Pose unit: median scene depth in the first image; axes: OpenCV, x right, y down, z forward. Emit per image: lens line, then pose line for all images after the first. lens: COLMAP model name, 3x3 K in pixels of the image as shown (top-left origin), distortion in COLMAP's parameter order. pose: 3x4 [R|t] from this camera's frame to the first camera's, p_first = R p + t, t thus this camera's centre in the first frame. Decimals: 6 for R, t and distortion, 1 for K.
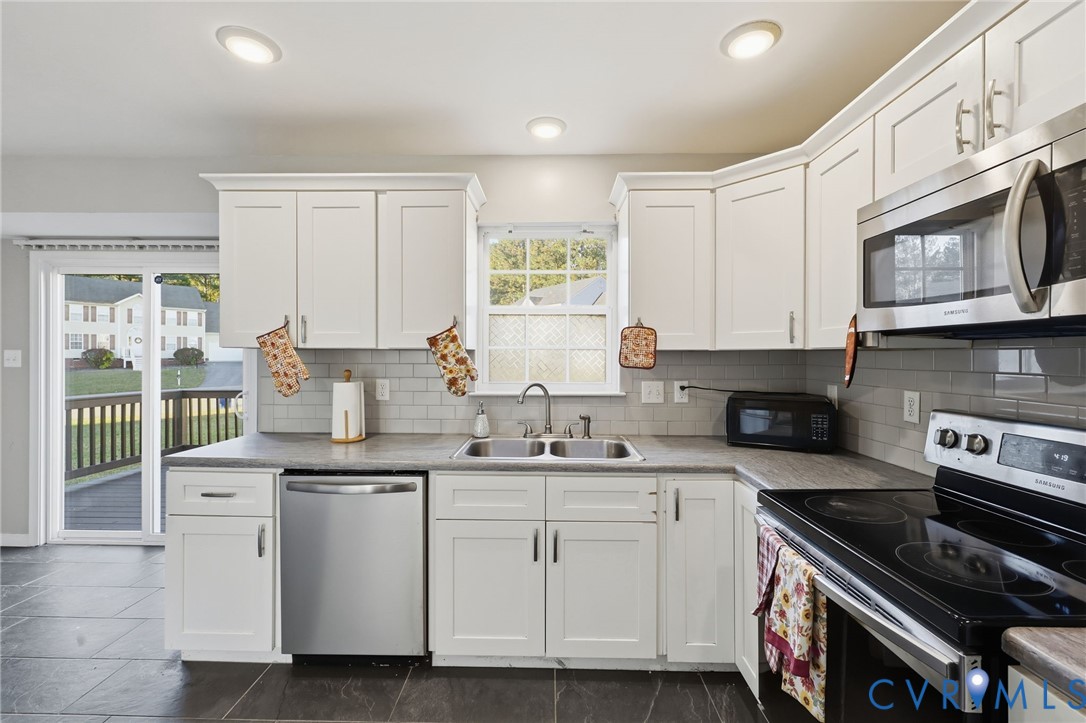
lens RADIAL K [[455.5, 0, 547.6], [0, 455.5, 358.6], [0, 0, 1]] dist [-0.001236, -0.000190]
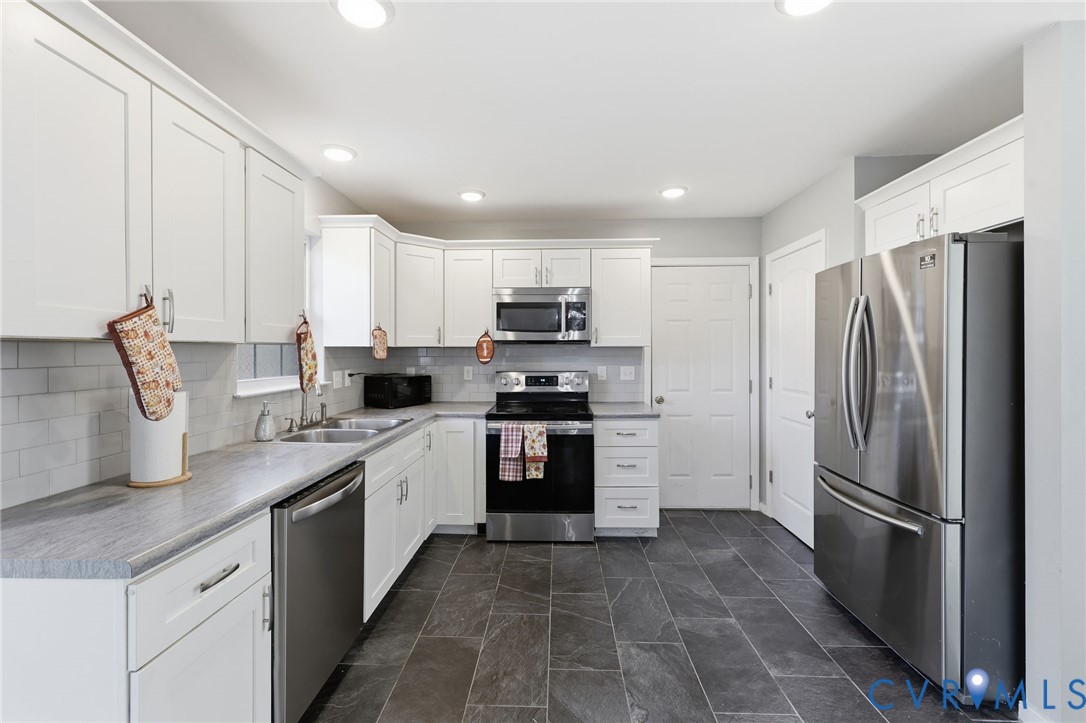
lens RADIAL K [[444.5, 0, 543.8], [0, 444.5, 352.1], [0, 0, 1]] dist [0.001384, 0.000166]
pose [[0.033212, -0.007353, 0.999421, -1.237489], [0.004560, 0.999964, 0.007205, -0.010530], [-0.999438, 0.004318, 0.033244, 0.501692]]
